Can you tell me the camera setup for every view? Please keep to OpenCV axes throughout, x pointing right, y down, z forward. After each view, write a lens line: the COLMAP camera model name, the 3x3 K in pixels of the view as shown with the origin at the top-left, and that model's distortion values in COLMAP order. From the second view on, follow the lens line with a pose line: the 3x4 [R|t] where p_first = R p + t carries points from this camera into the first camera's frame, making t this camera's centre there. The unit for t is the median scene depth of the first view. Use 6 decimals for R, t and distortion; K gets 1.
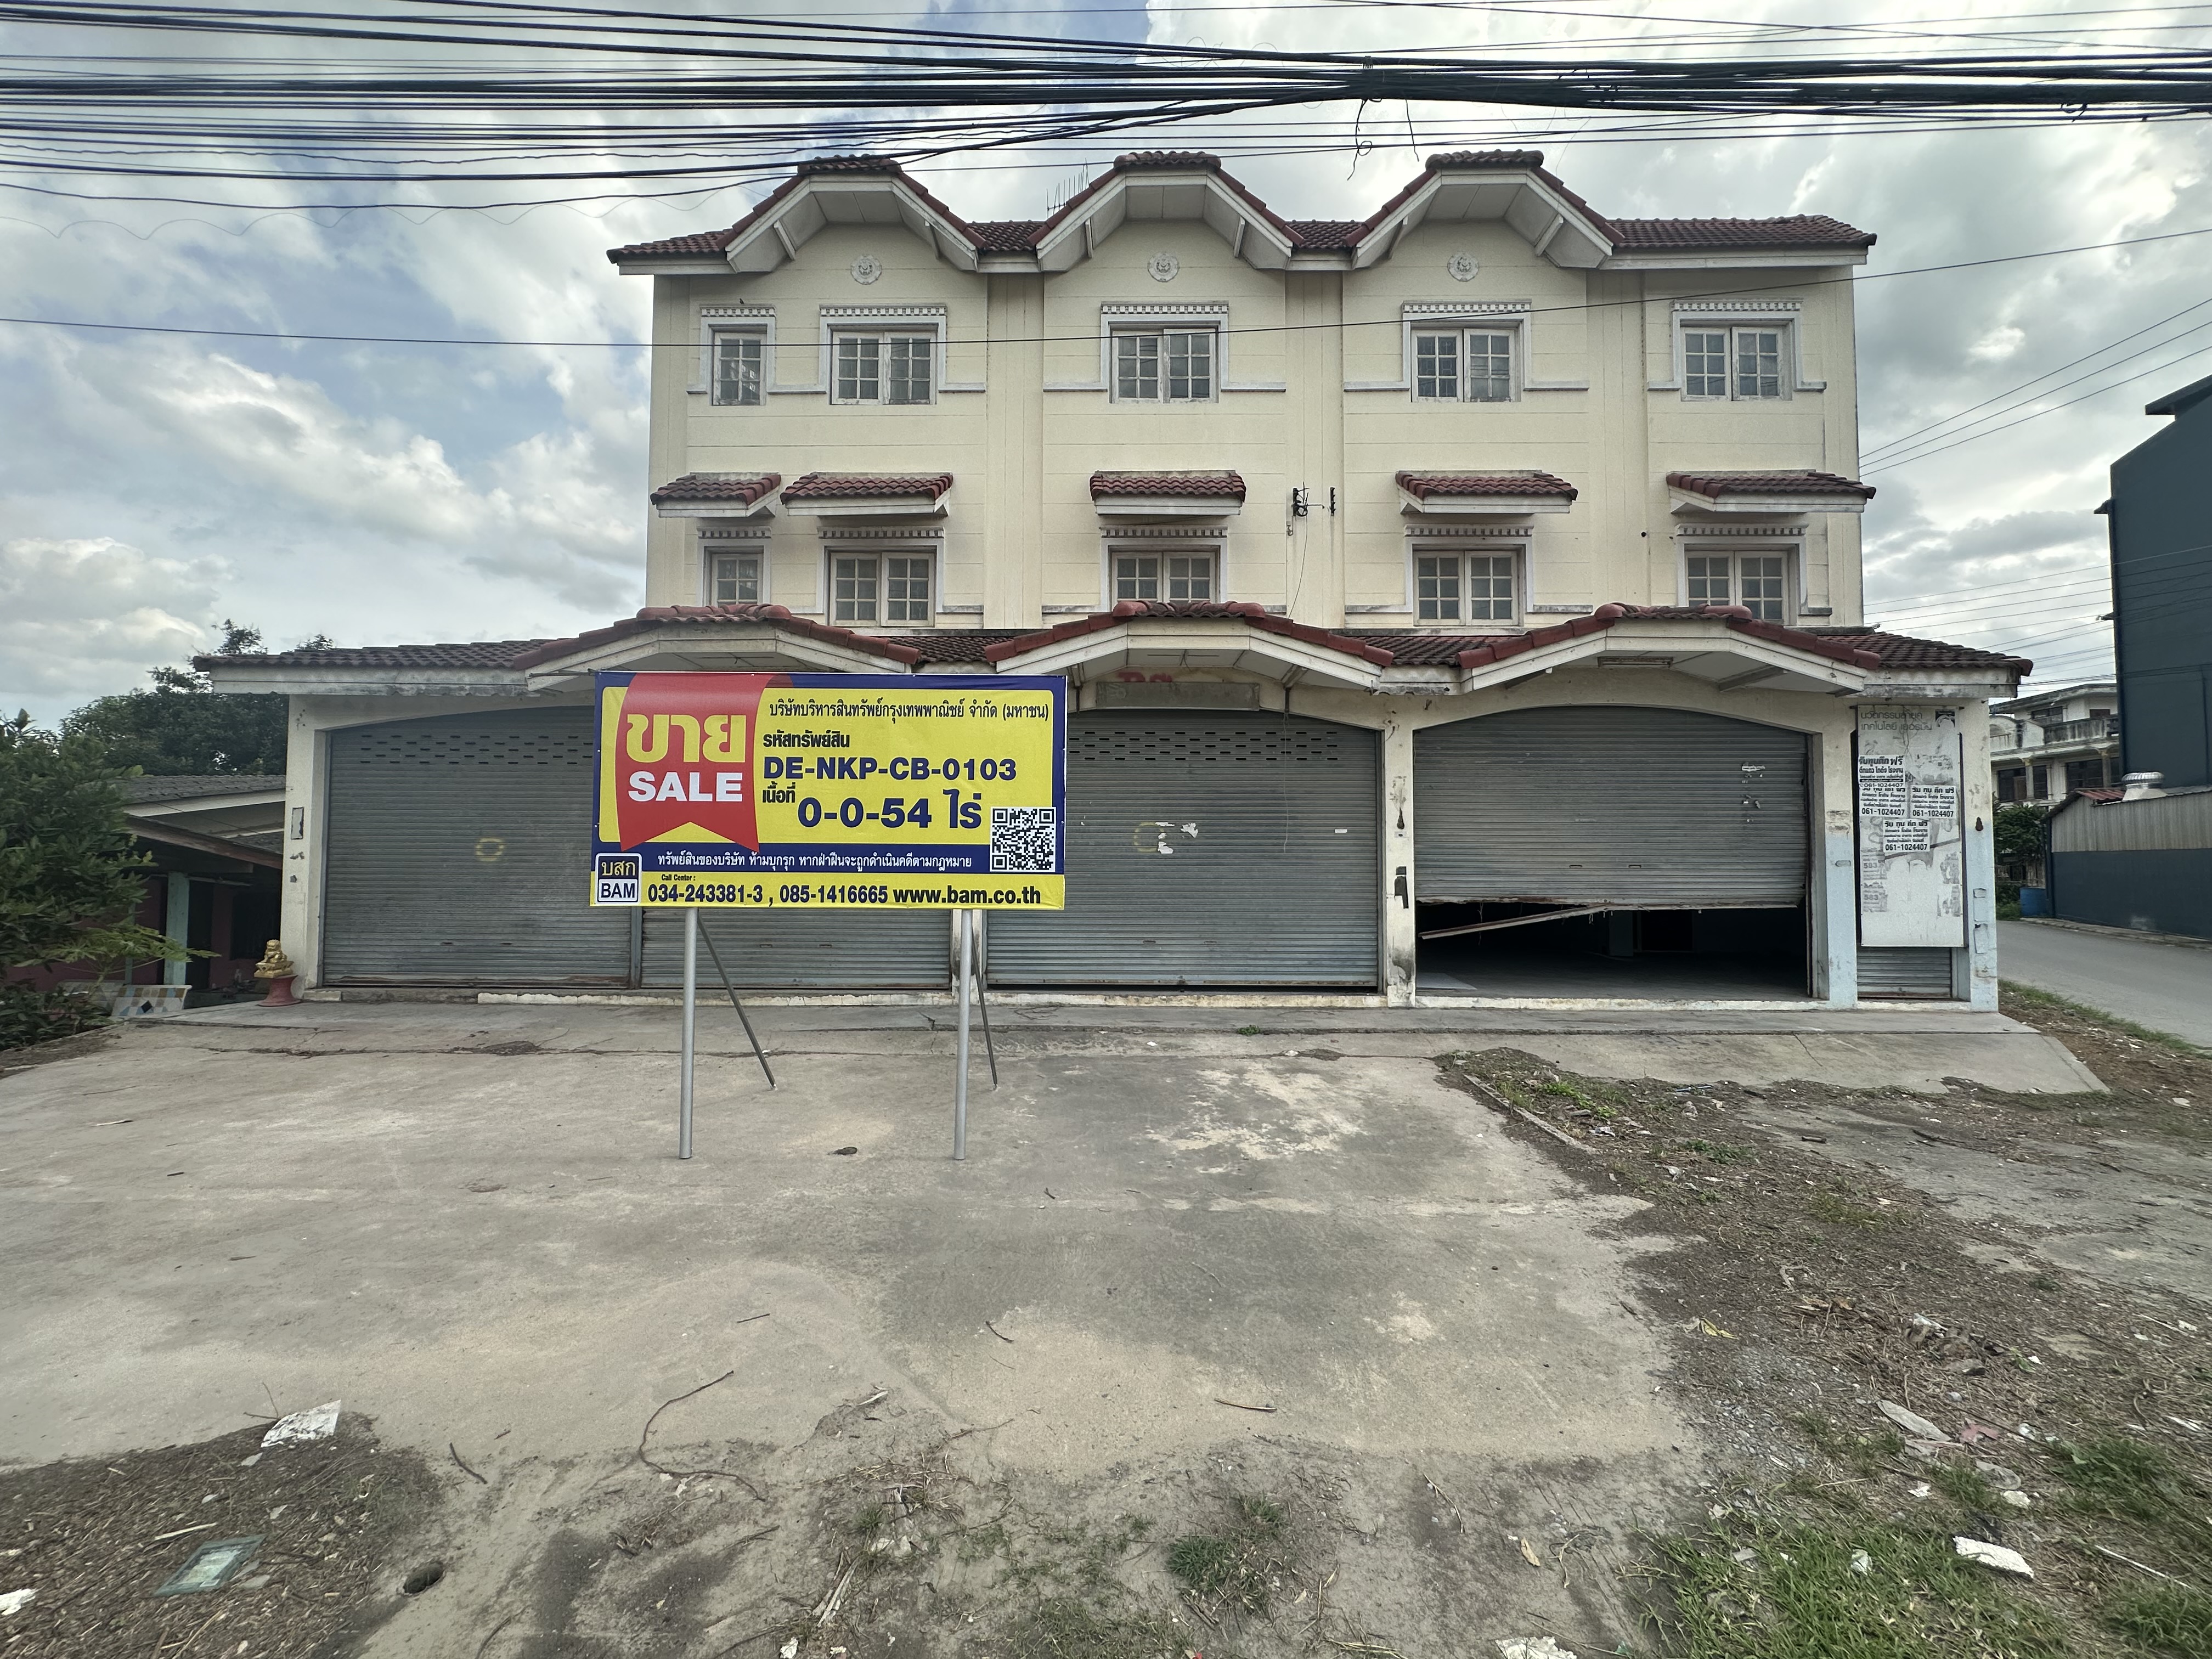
lens RADIAL K [[871.2, 0, 1106.0], [0, 871.2, 829.5], [0, 0, 1]] dist [-0.002281, 0.000672]
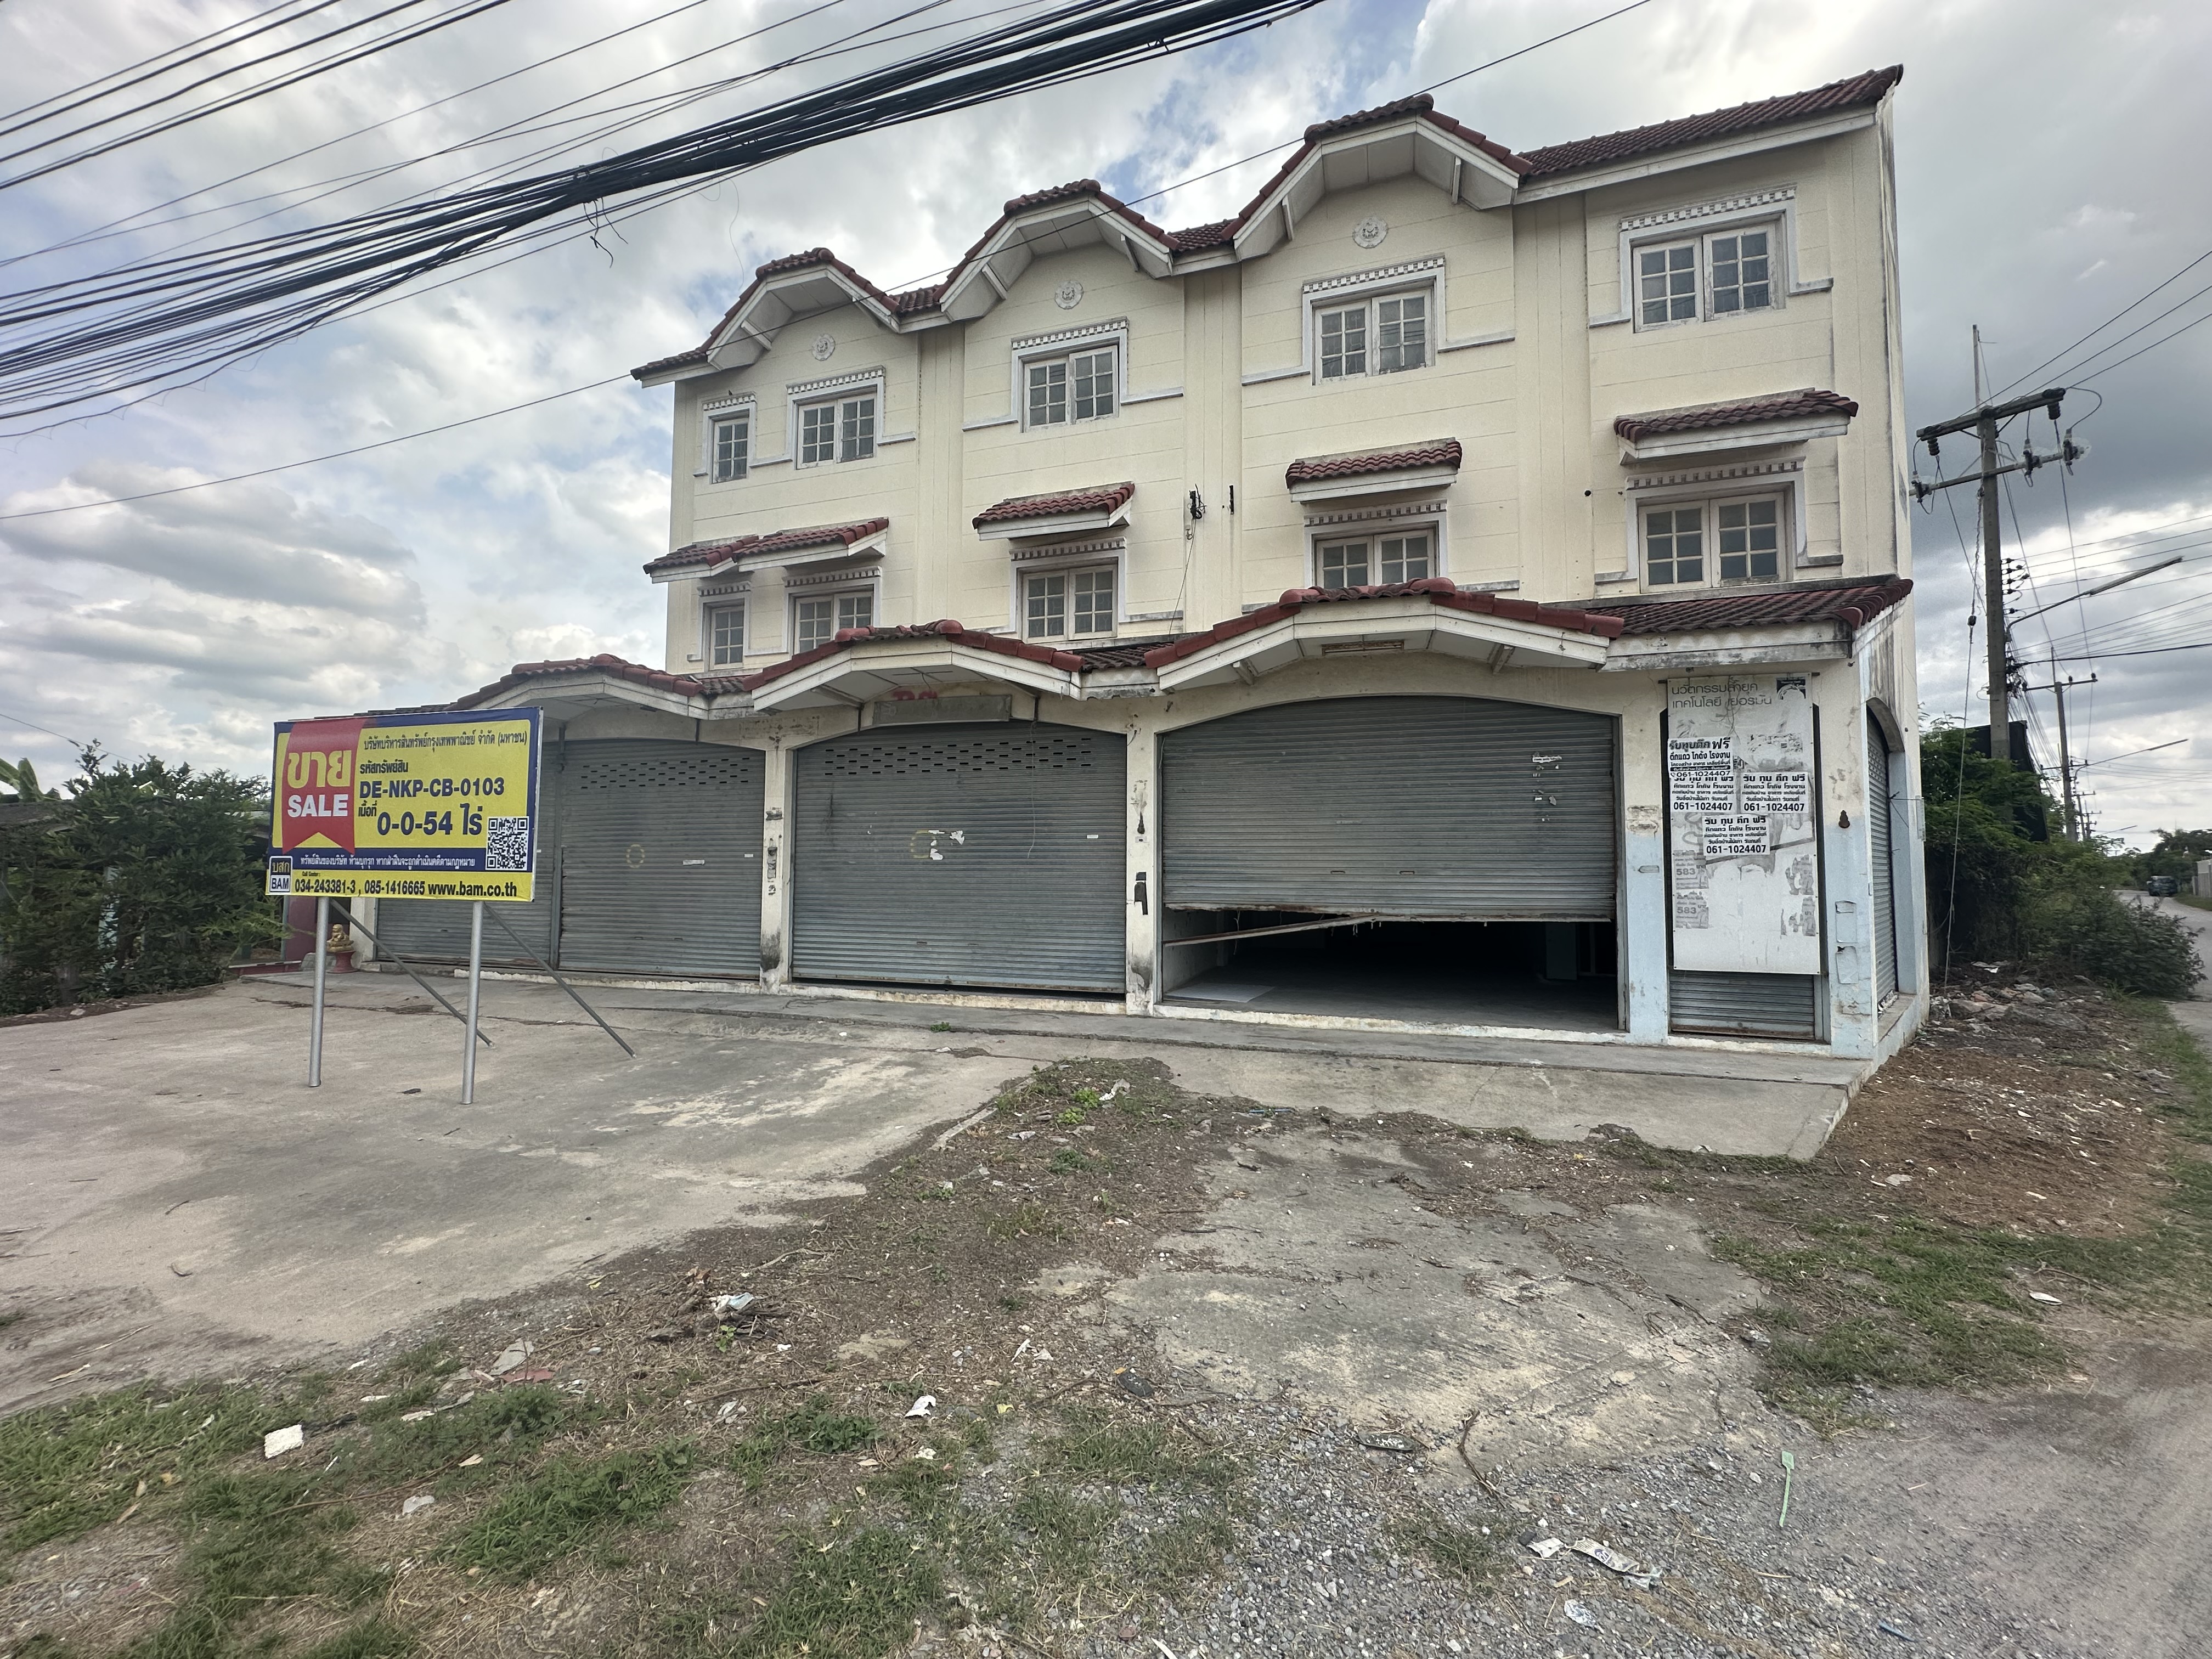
lens RADIAL K [[871.2, 0, 1106.0], [0, 871.2, 829.5], [0, 0, 1]] dist [-0.002281, 0.000672]
pose [[0.955737, -0.012894, -0.293940, 0.594796], [0.008187, 0.999818, -0.017239, 0.011107], [0.294109, 0.014069, 0.955668, 0.048532]]
